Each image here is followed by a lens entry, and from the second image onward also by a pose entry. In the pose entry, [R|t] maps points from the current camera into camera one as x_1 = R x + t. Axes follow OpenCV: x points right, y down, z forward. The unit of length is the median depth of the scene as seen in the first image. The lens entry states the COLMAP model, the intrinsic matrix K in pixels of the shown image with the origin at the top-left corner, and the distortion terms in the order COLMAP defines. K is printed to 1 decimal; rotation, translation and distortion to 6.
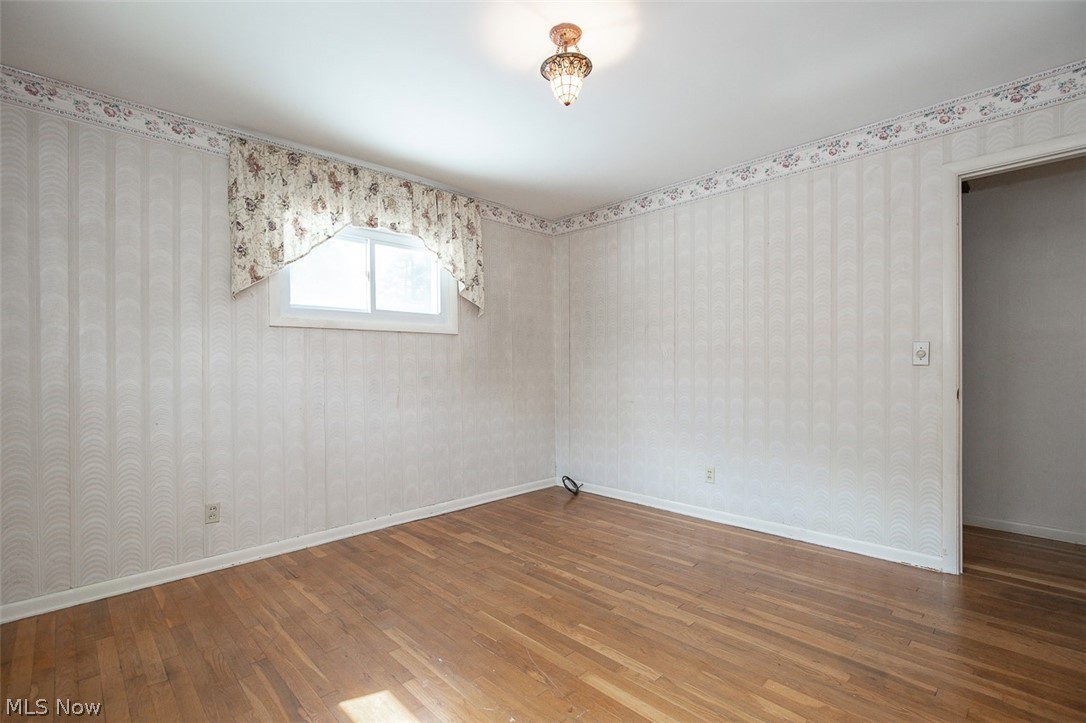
lens RADIAL K [[503.6, 0, 541.0], [0, 503.6, 378.0], [0, 0, 1]] dist [-0.011414, 0.005440]
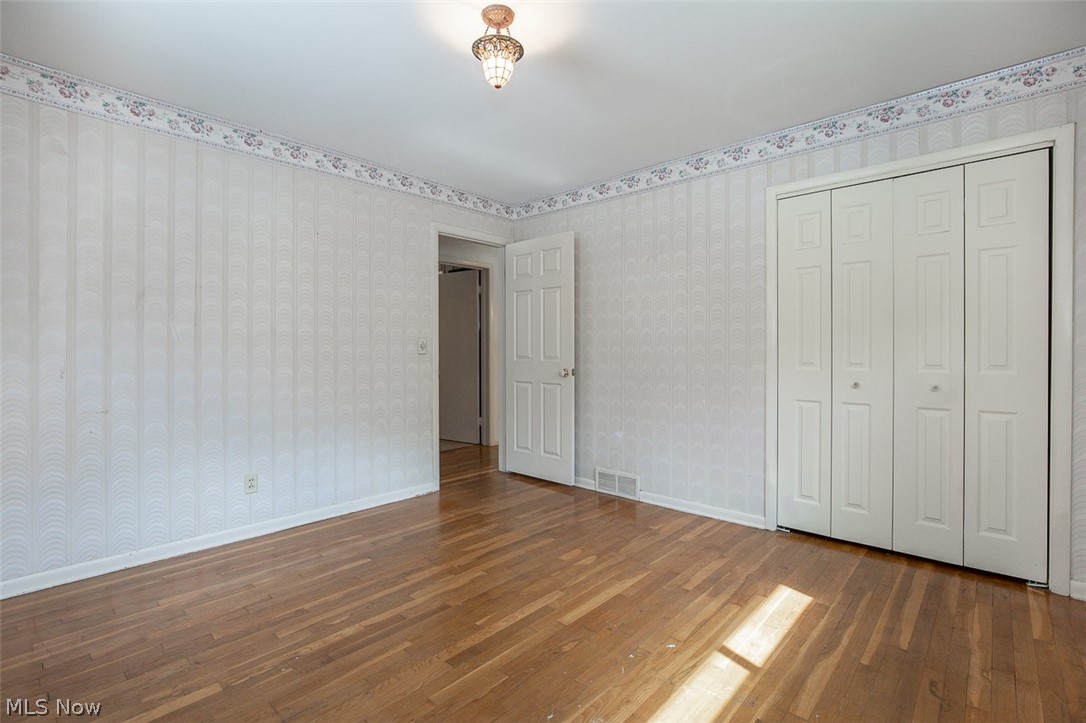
lens RADIAL K [[503.6, 0, 540.9], [0, 503.6, 360.8], [0, 0, 1]] dist [-0.011414, 0.005440]
pose [[-0.063410, -0.007242, 0.997961, -0.615692], [0.027121, 0.999592, 0.008977, -0.008893], [-0.997619, 0.027635, -0.063188, 0.649982]]
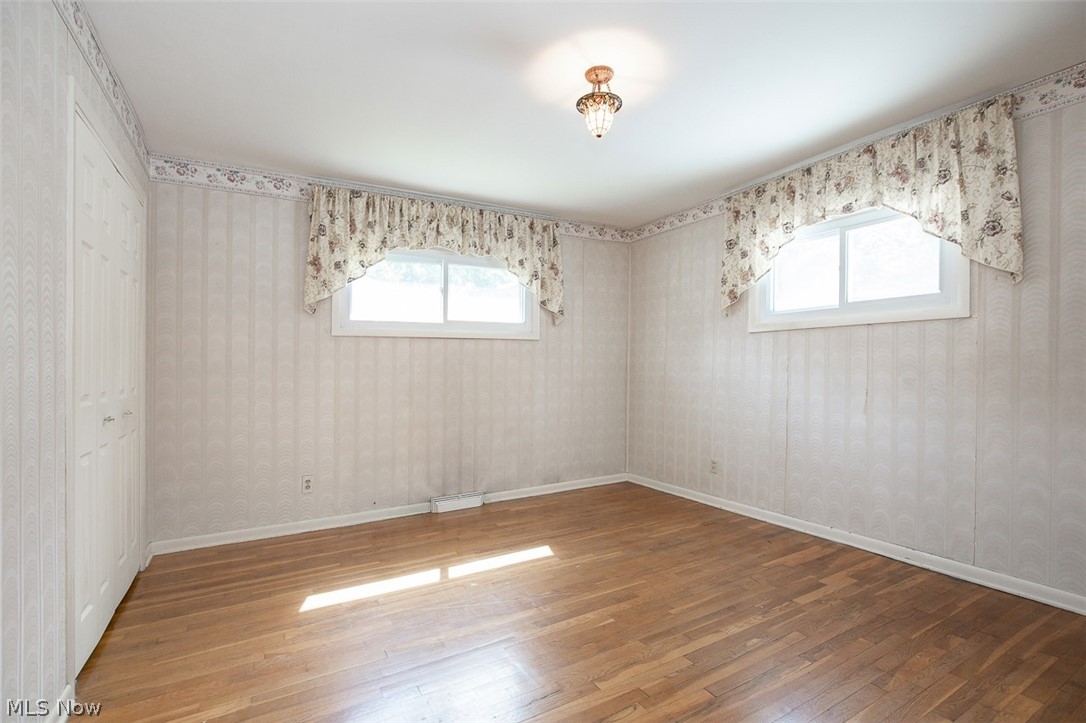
lens RADIAL K [[503.6, 0, 535.1], [0, 503.6, 360.1], [0, 0, 1]] dist [-0.011414, 0.005440]
pose [[-0.254689, 0.000073, -0.967023, 0.785538], [-0.011338, 0.999931, 0.003062, -0.031697], [0.966957, 0.011744, -0.254670, 0.773545]]
